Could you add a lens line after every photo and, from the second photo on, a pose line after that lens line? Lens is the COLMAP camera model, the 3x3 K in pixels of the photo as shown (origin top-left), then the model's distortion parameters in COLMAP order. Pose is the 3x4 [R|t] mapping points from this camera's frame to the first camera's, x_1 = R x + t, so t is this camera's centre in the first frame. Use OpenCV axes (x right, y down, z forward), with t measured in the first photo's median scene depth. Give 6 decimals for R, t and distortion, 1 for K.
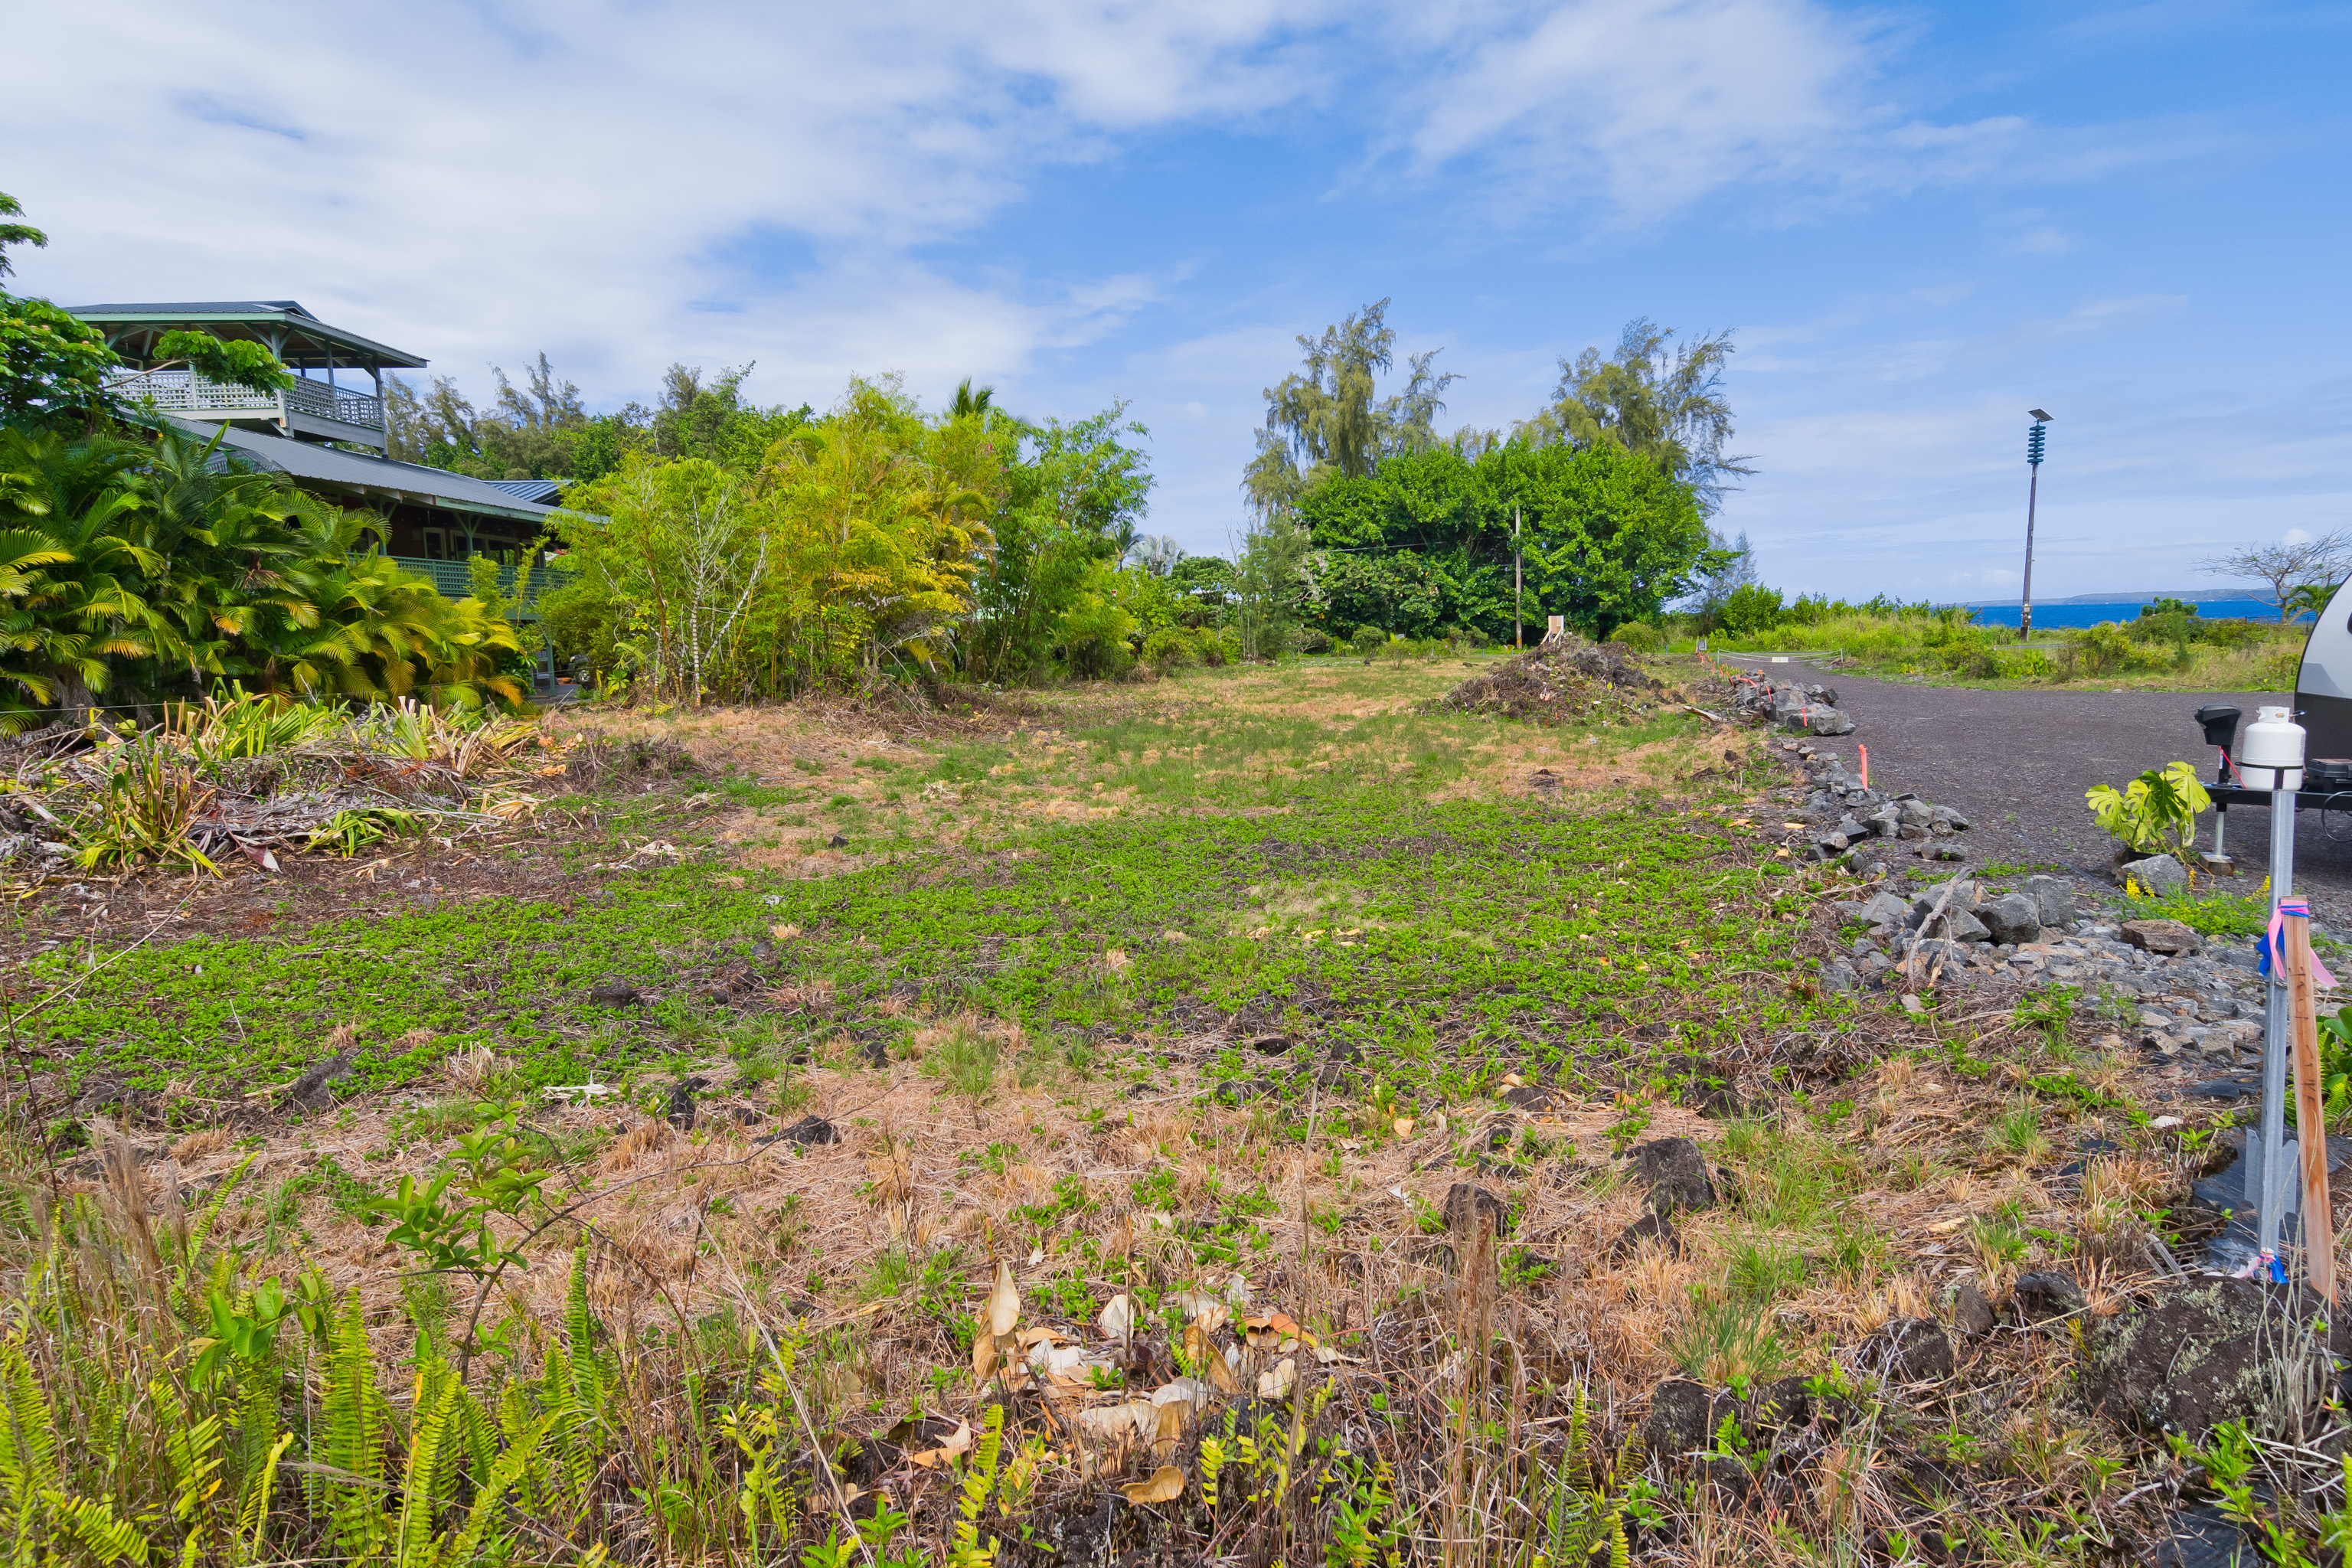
lens RADIAL K [[1270.2, 0, 1188.3], [0, 1270.2, 780.5], [0, 0, 1]] dist [-0.001247, 0.002402]
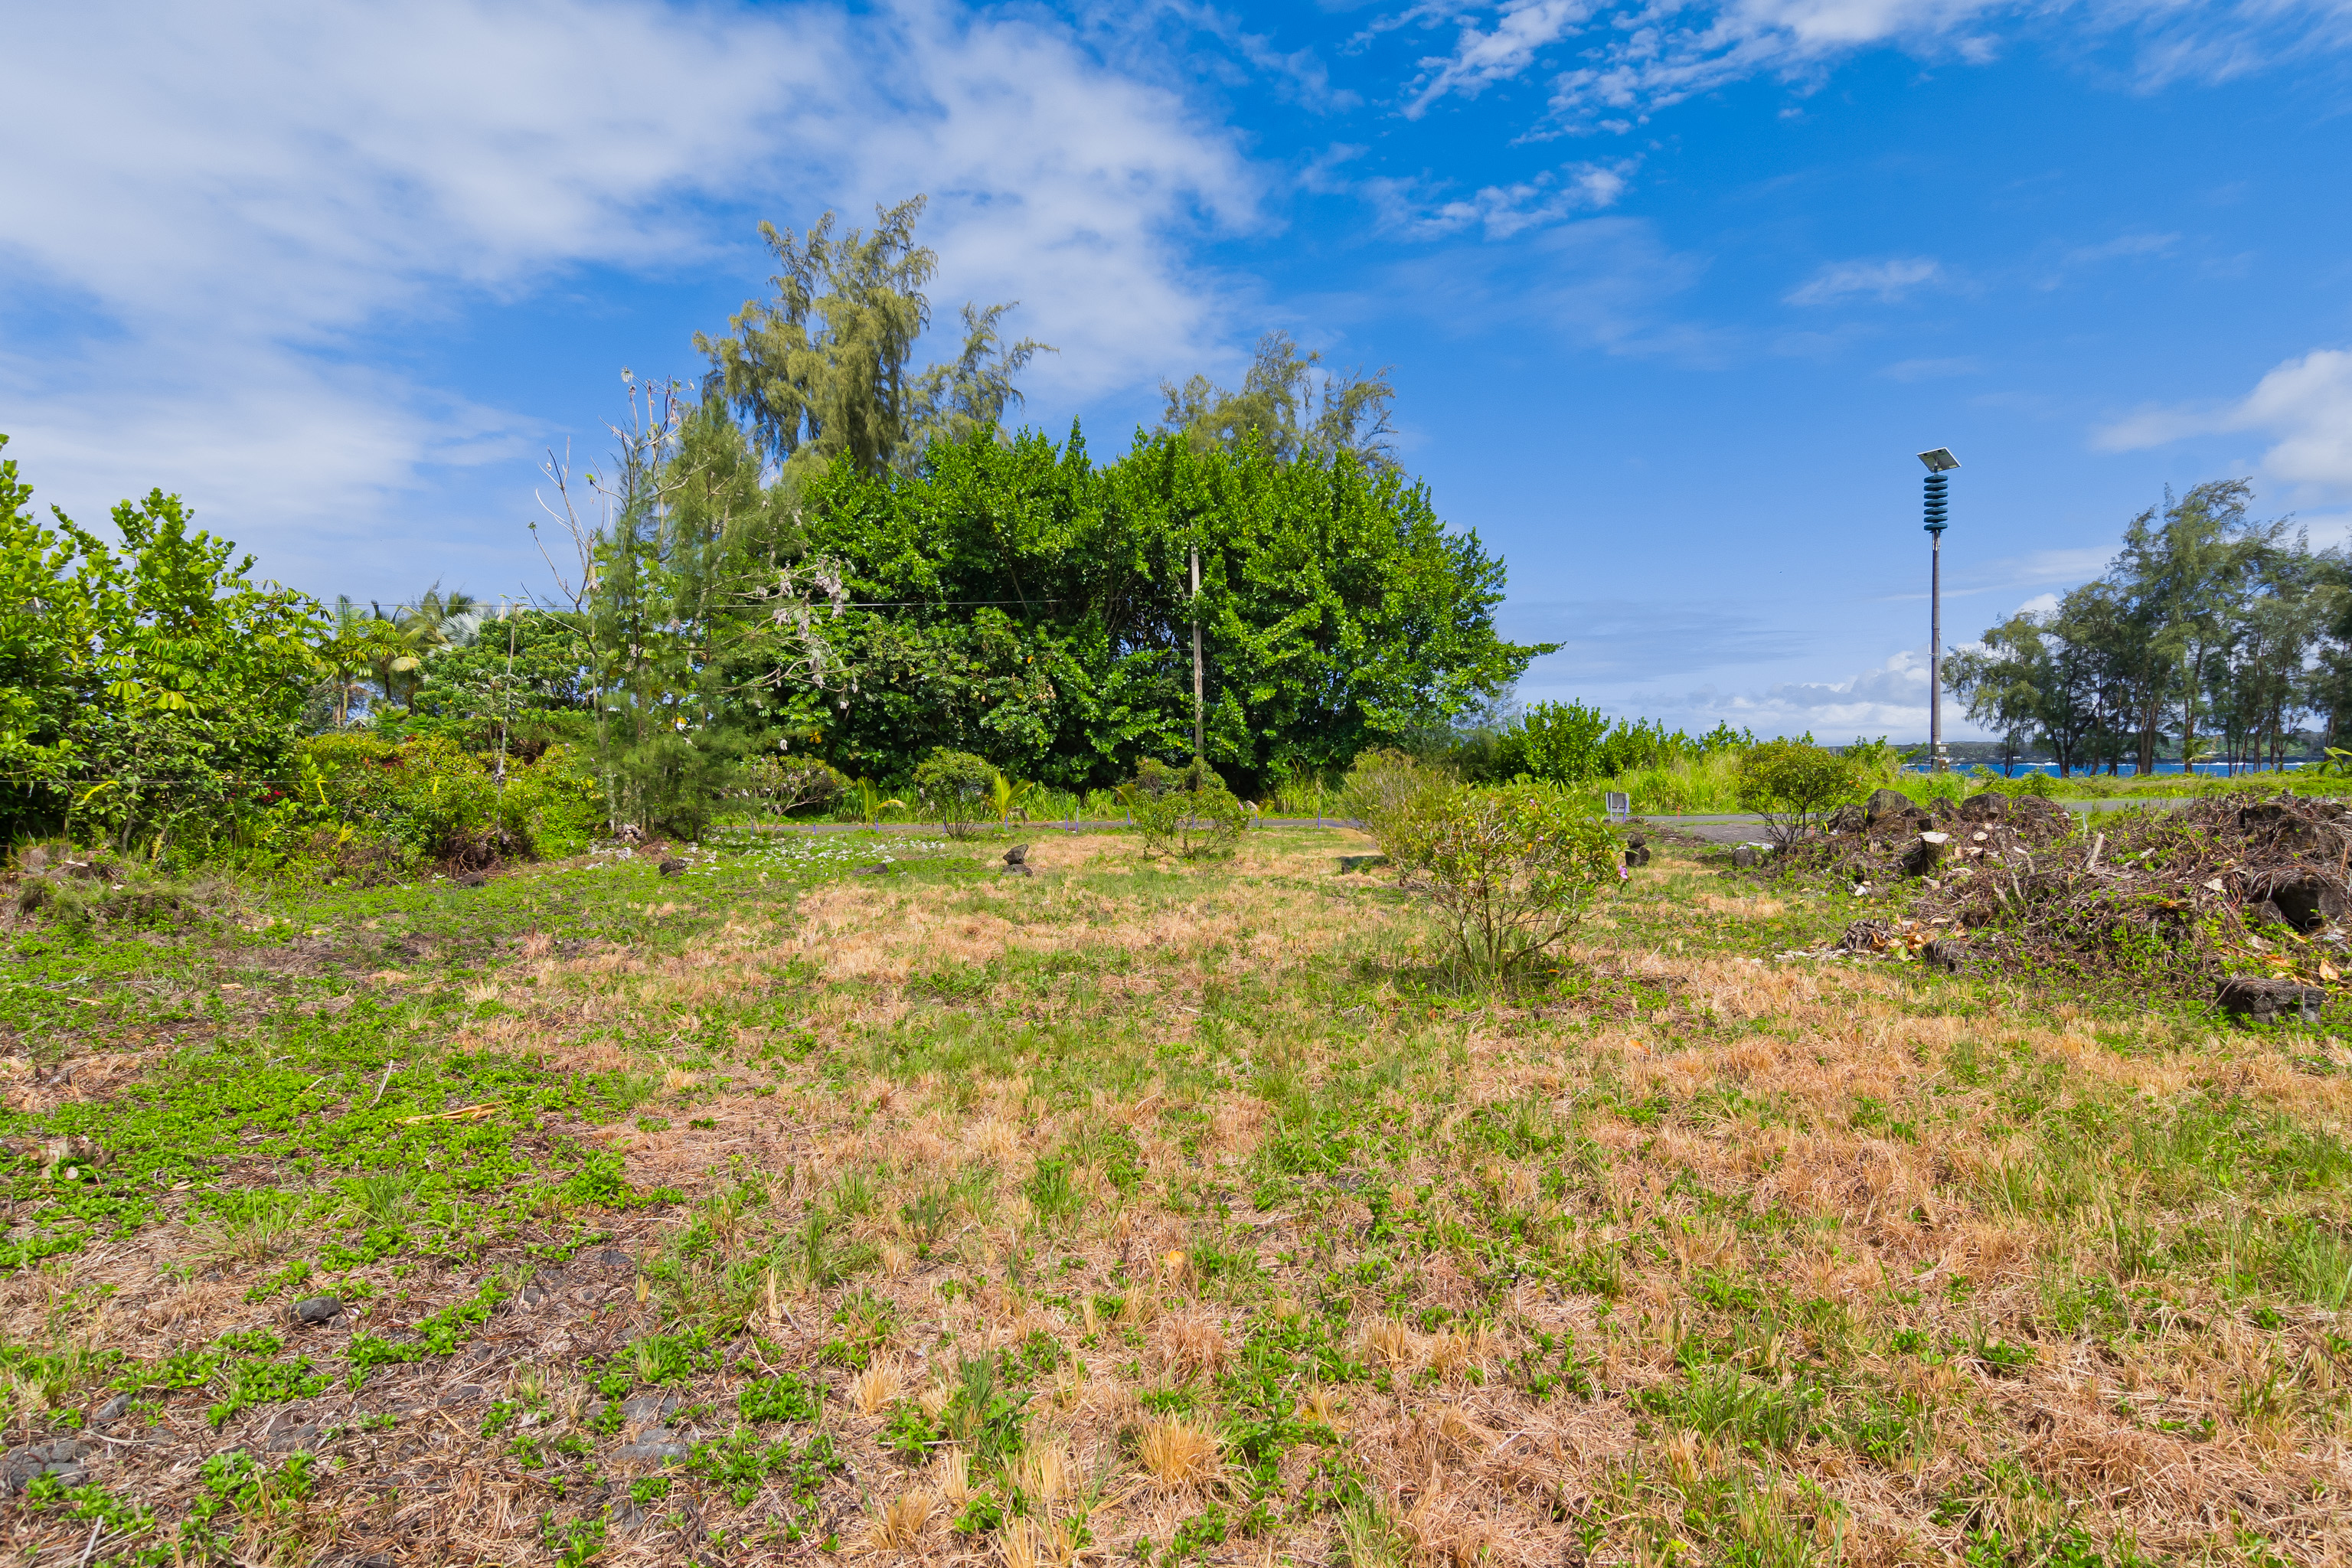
lens RADIAL K [[1266.5, 0, 1197.9], [0, 1266.5, 784.8], [0, 0, 1]] dist [0.001241, 0.000251]
pose [[0.914904, 0.009838, 0.403551, 0.102297], [0.035949, 0.993745, -0.105727, -0.129135], [-0.402067, 0.111237, 0.908828, 1.174000]]
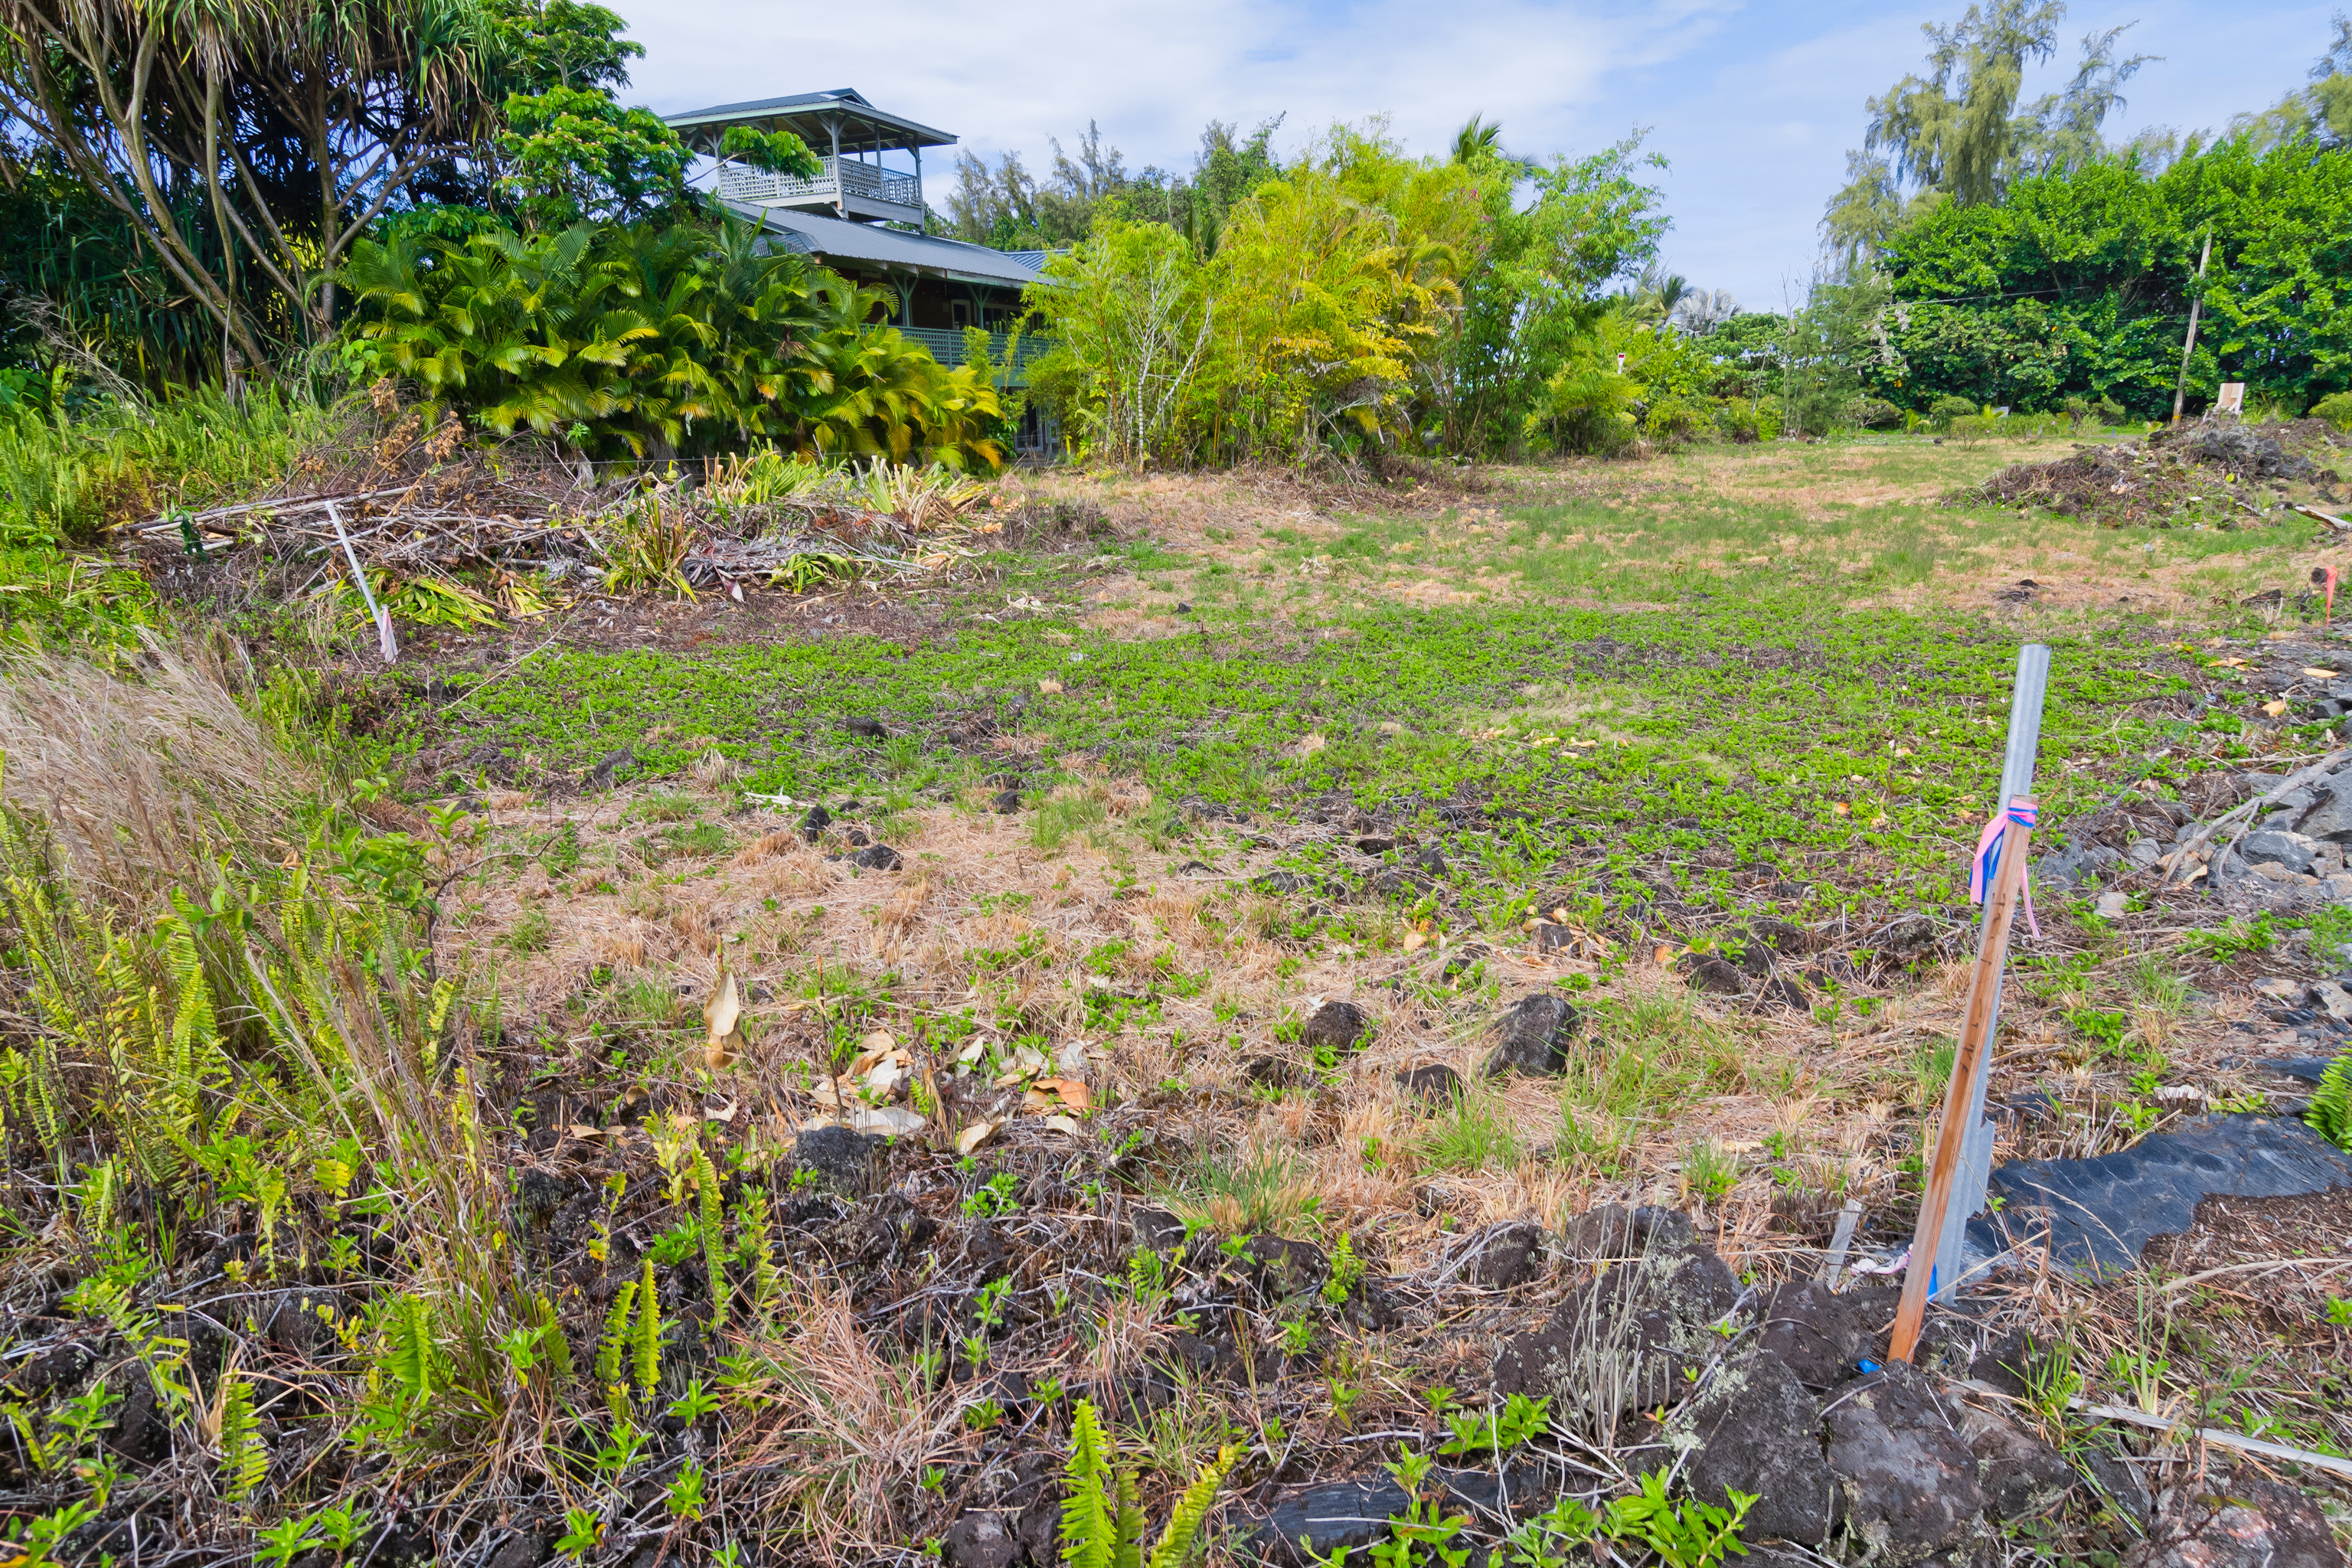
lens RADIAL K [[1272.1, 0, 1176.0], [0, 1272.1, 784.0], [0, 0, 1]] dist [-0.001998, 0.003844]
pose [[0.917023, 0.120439, -0.380215, 0.042374], [-0.051913, 0.981249, 0.185620, -0.001280], [0.395441, -0.150479, 0.906081, 0.010402]]
